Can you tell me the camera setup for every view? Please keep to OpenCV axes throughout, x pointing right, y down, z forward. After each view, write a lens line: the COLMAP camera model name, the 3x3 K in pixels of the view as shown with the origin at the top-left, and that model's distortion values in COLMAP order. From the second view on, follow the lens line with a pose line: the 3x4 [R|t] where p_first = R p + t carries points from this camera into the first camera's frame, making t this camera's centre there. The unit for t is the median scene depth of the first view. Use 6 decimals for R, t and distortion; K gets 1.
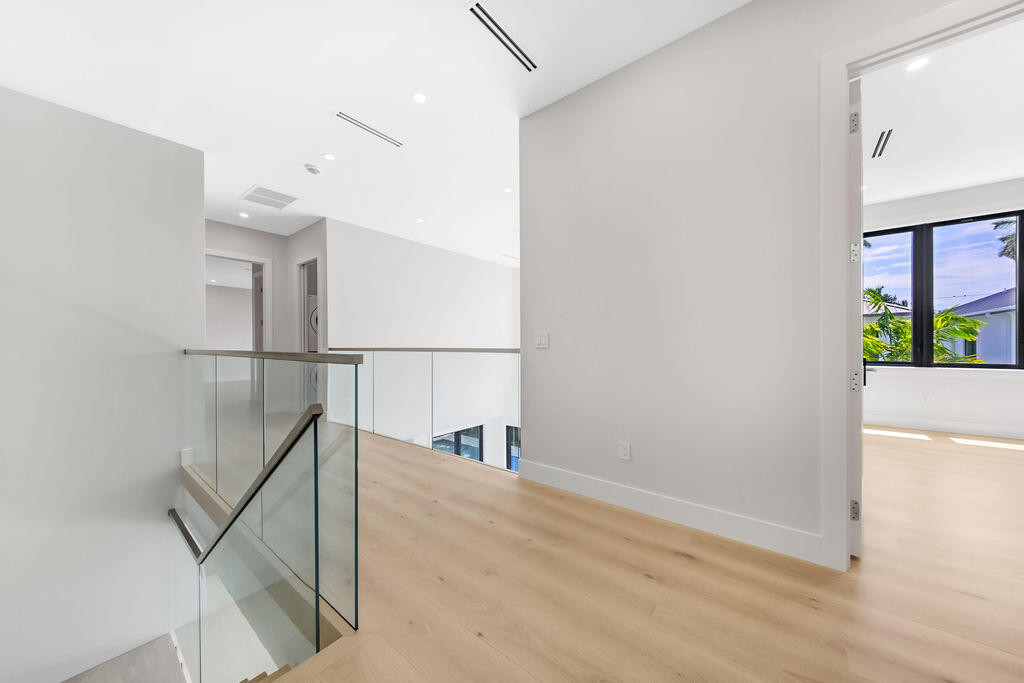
lens RADIAL K [[365.5, 0, 509.7], [0, 365.5, 342.6], [0, 0, 1]] dist [-0.000325, -0.000041]
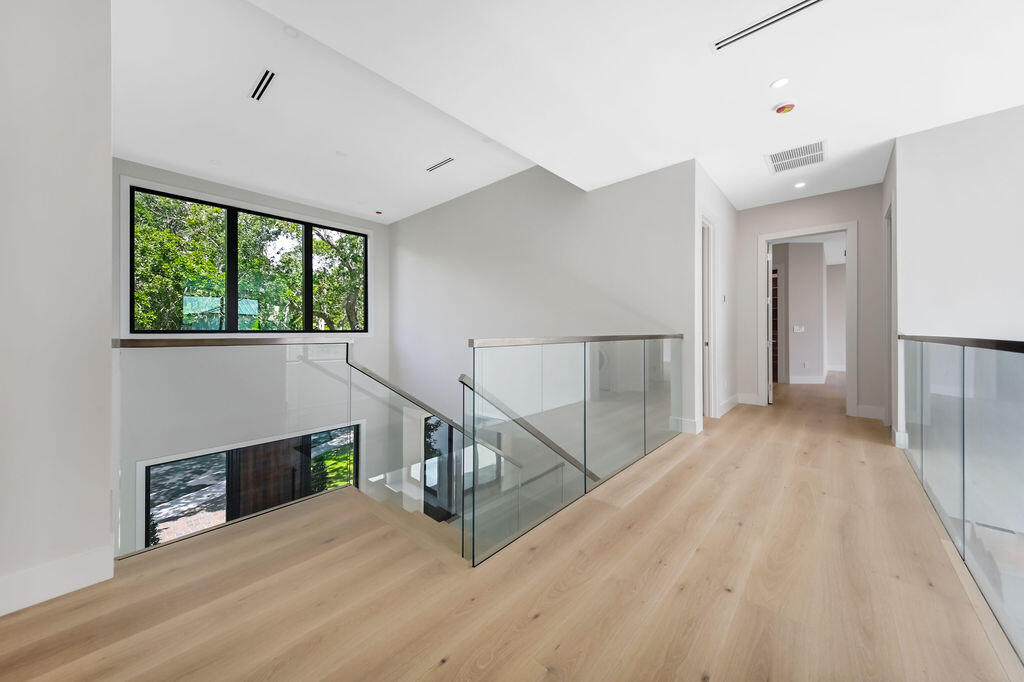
lens RADIAL K [[378.7, 0, 516.1], [0, 378.7, 325.0], [0, 0, 1]] dist [0.001194, 0.000092]
pose [[-0.094604, -0.009163, -0.995473, 0.274097], [-0.001235, 0.999958, -0.009087, 0.002102], [0.995514, 0.000369, -0.094612, 0.426503]]
